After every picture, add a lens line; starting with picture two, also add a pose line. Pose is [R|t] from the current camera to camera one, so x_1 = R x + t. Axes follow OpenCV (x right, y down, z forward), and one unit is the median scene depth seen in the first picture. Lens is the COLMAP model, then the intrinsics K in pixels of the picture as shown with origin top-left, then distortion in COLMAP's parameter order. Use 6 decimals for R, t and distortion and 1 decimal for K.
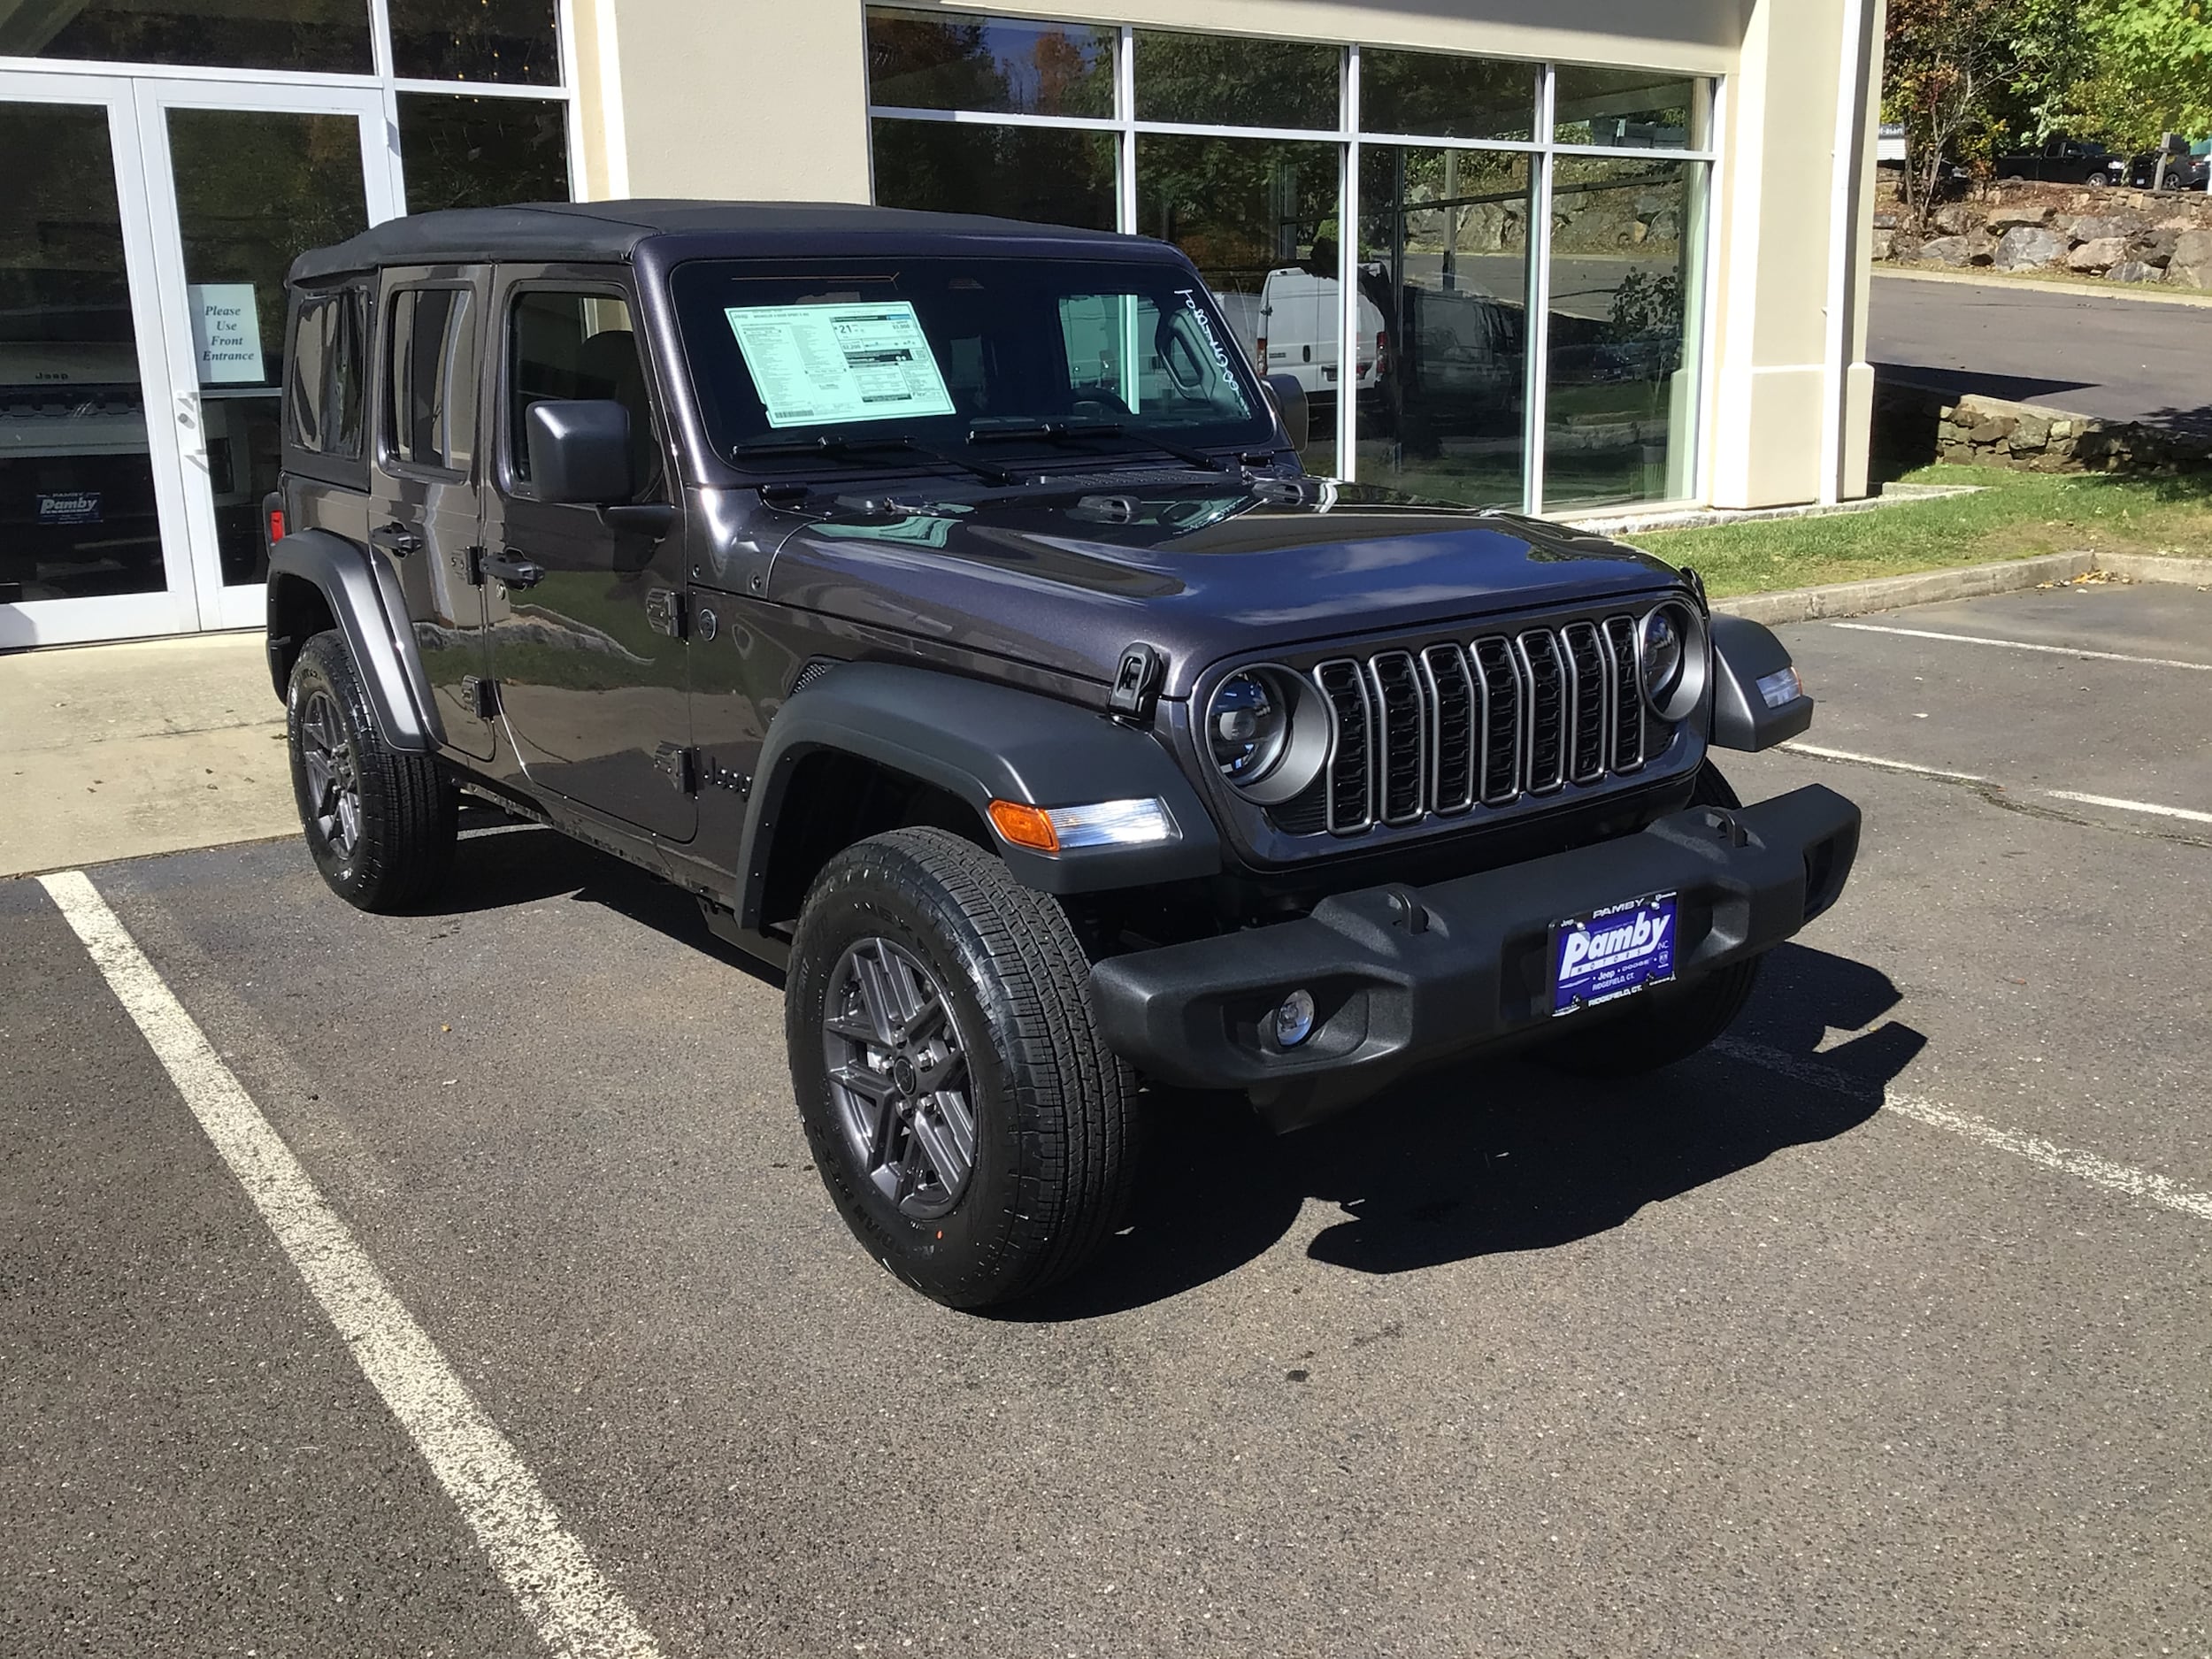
lens RADIAL K [[1967.3, 0, 1092.5], [0, 1967.3, 815.6], [0, 0, 1]] dist [0.105372, -0.186633]
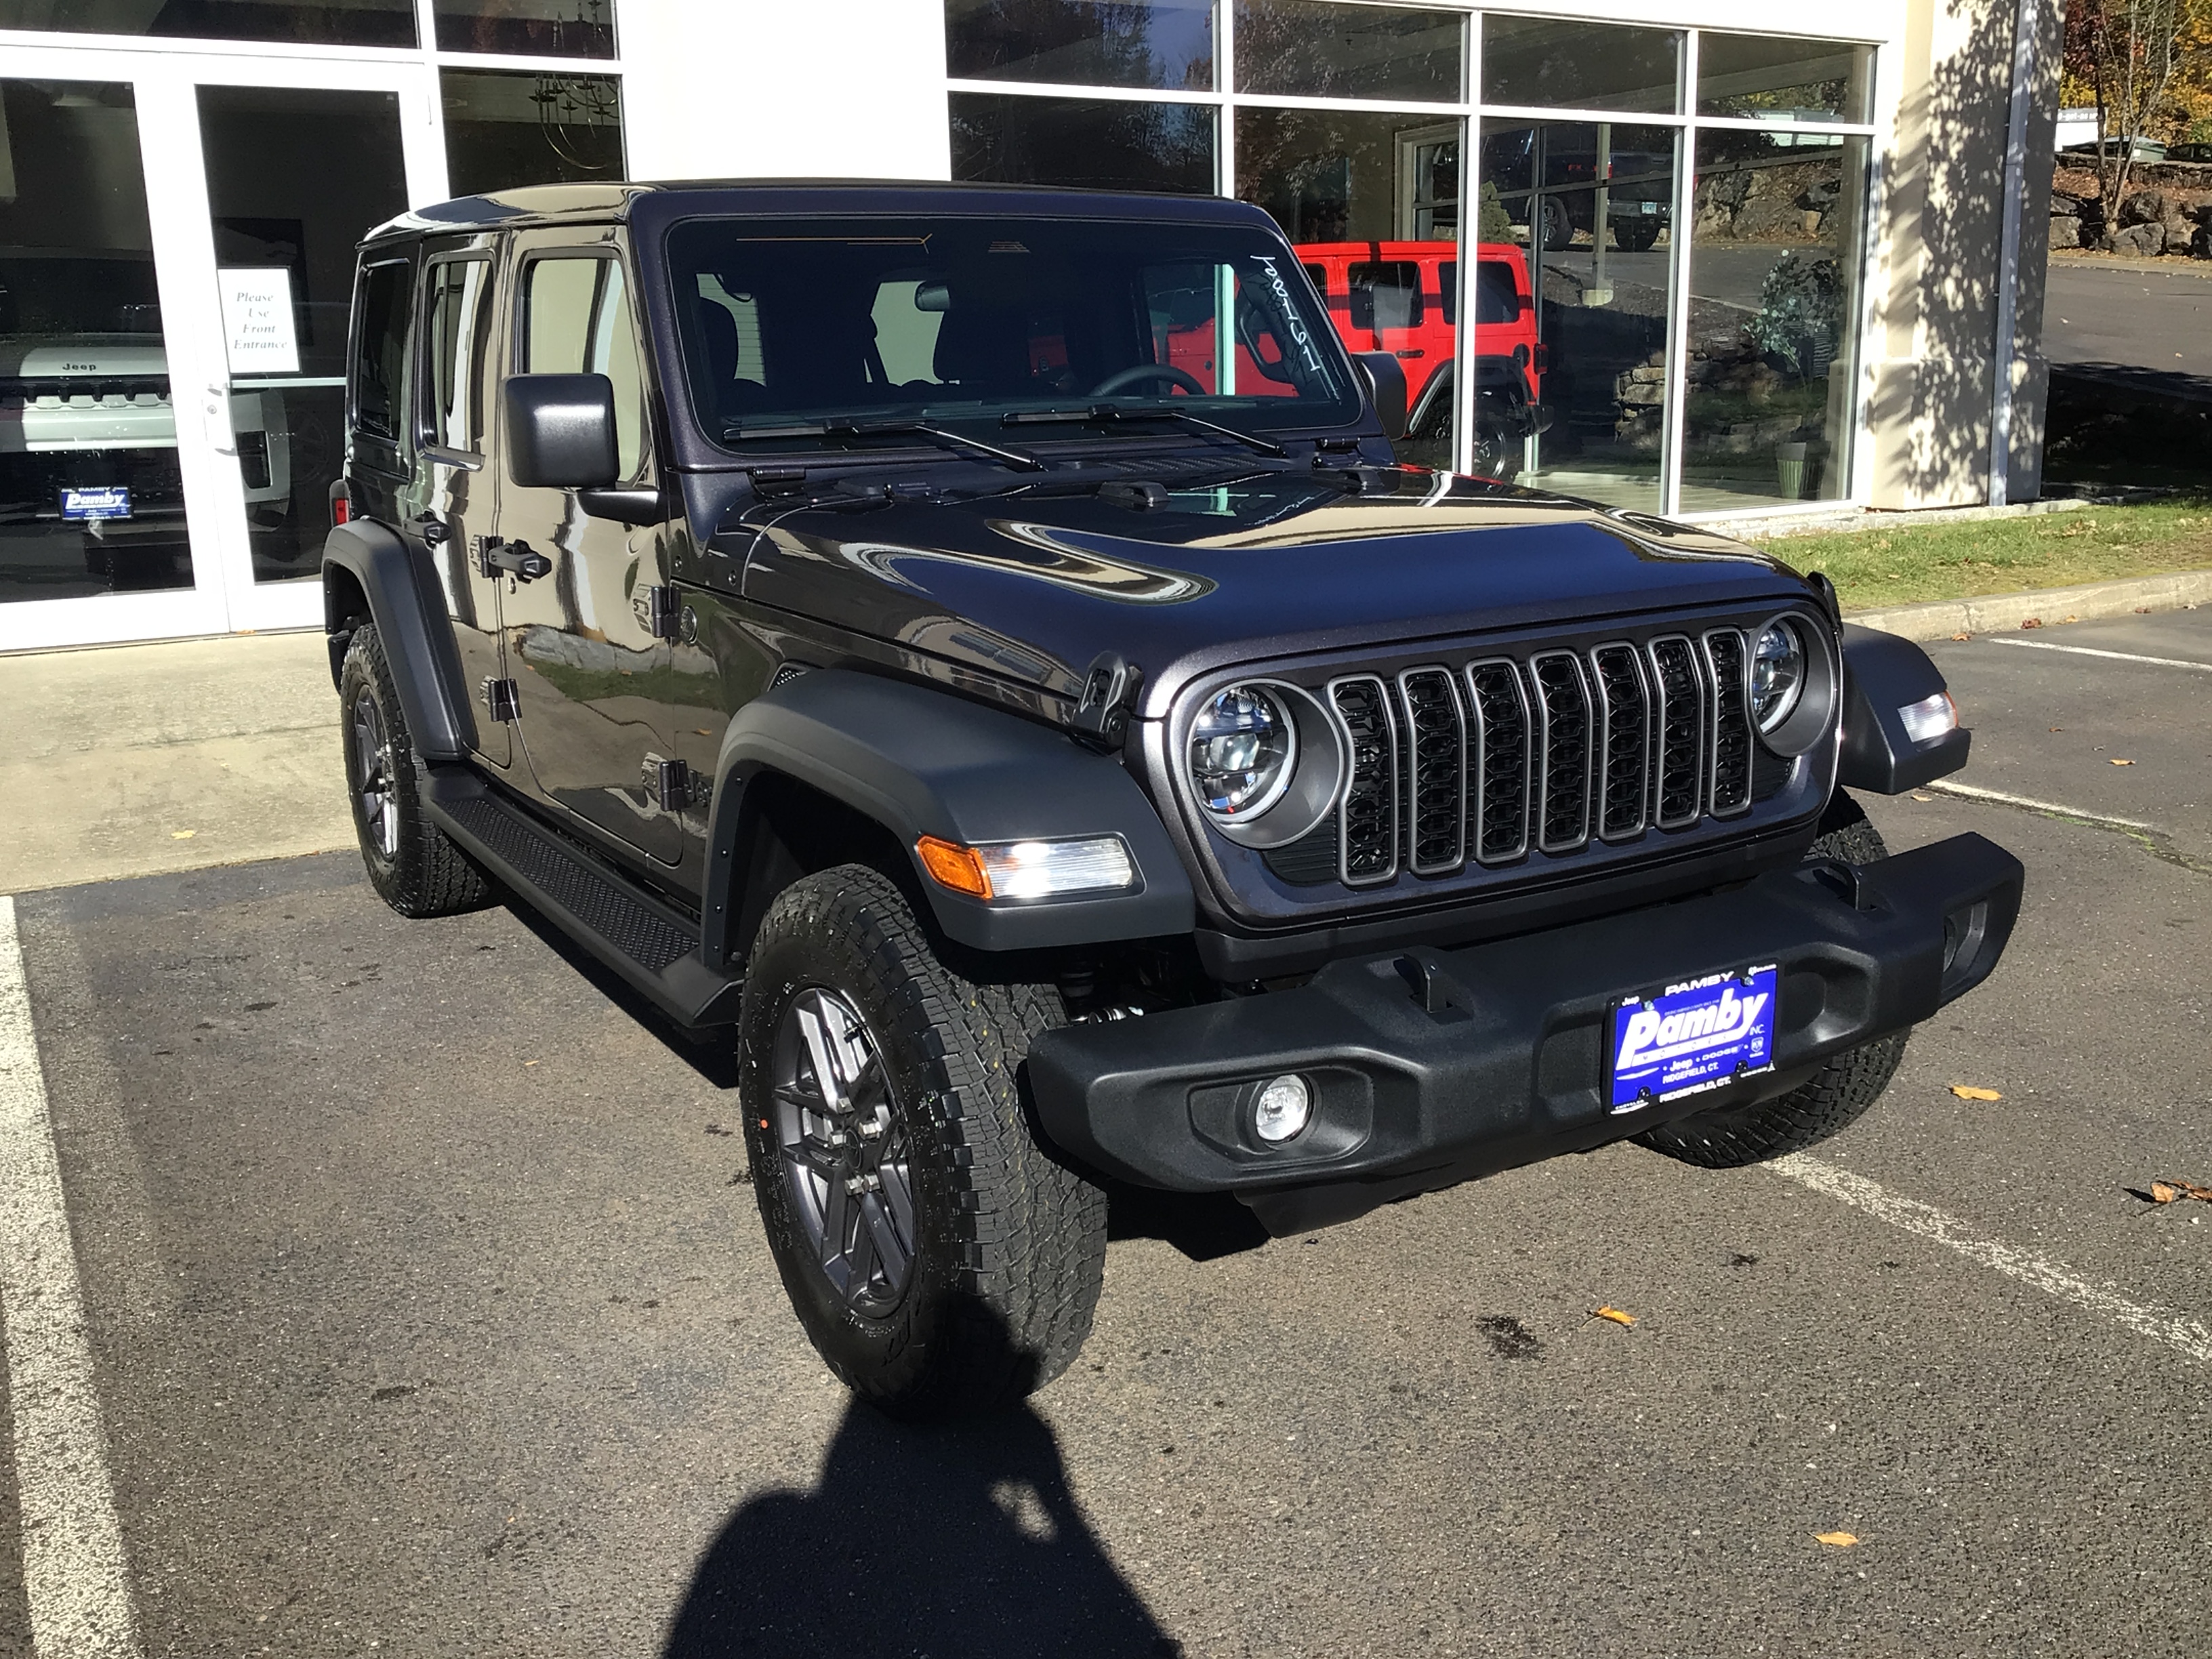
lens RADIAL K [[1967.3, 0, 1092.5], [0, 1967.3, 815.6], [0, 0, 1]] dist [0.105372, -0.186633]
pose [[0.996844, 0.016635, -0.077619, 0.076874], [-0.016511, 0.999861, 0.002234, -0.023849], [0.077646, -0.000946, 0.996981, 0.136742]]
